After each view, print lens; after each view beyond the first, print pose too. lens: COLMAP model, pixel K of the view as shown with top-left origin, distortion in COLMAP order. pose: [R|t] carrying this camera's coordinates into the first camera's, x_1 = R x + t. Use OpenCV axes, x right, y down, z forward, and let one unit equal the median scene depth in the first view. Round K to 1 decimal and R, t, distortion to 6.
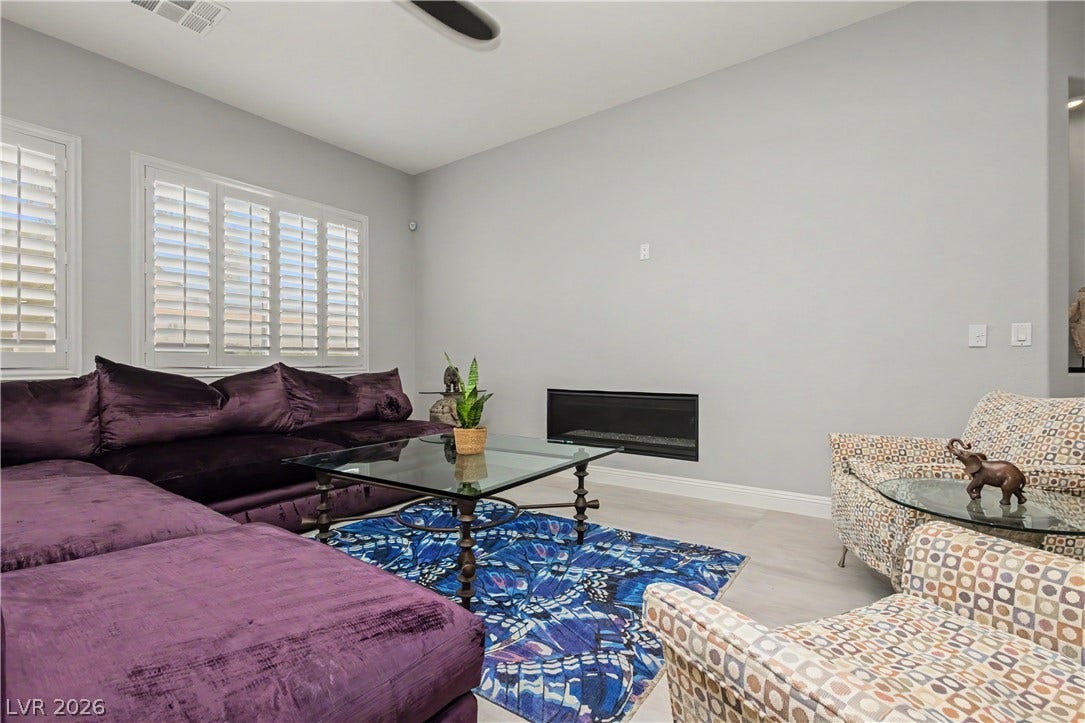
lens RADIAL K [[498.1, 0, 540.1], [0, 498.1, 365.1], [0, 0, 1]] dist [0.005379, -0.000518]
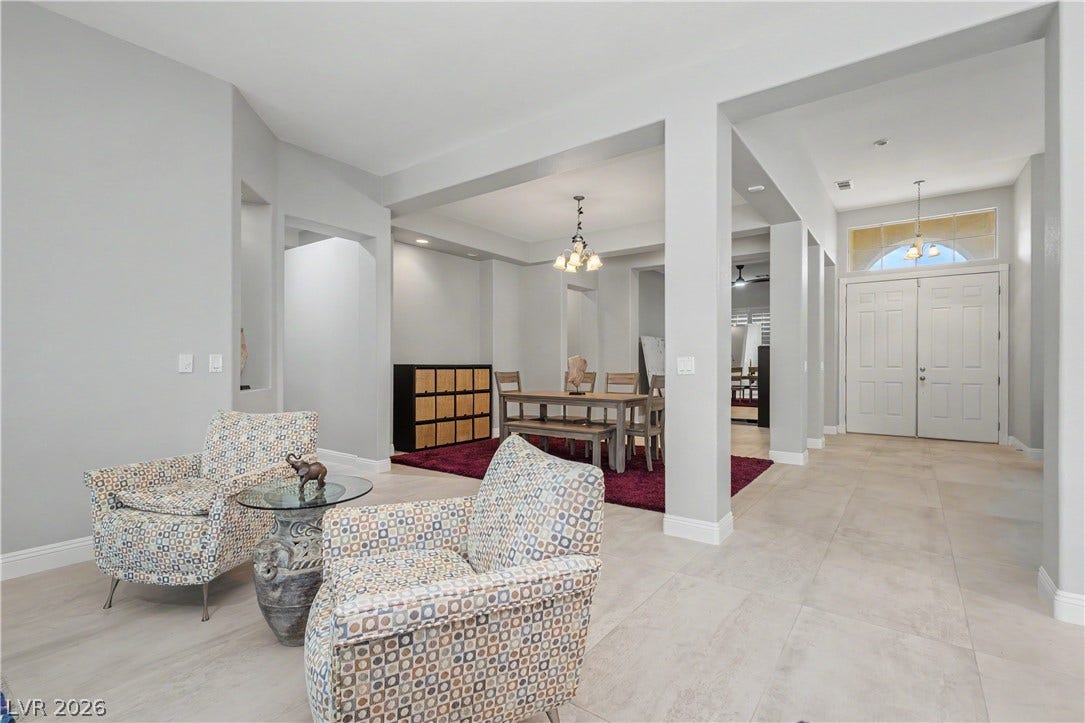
lens RADIAL K [[498.1, 0, 538.8], [0, 498.1, 360.7], [0, 0, 1]] dist [0.005379, -0.000518]
pose [[0.012138, 0.003484, 0.999920, -0.611418], [0.001514, 0.999993, -0.003502, -0.117485], [-0.999925, 0.001556, 0.012132, 0.268471]]
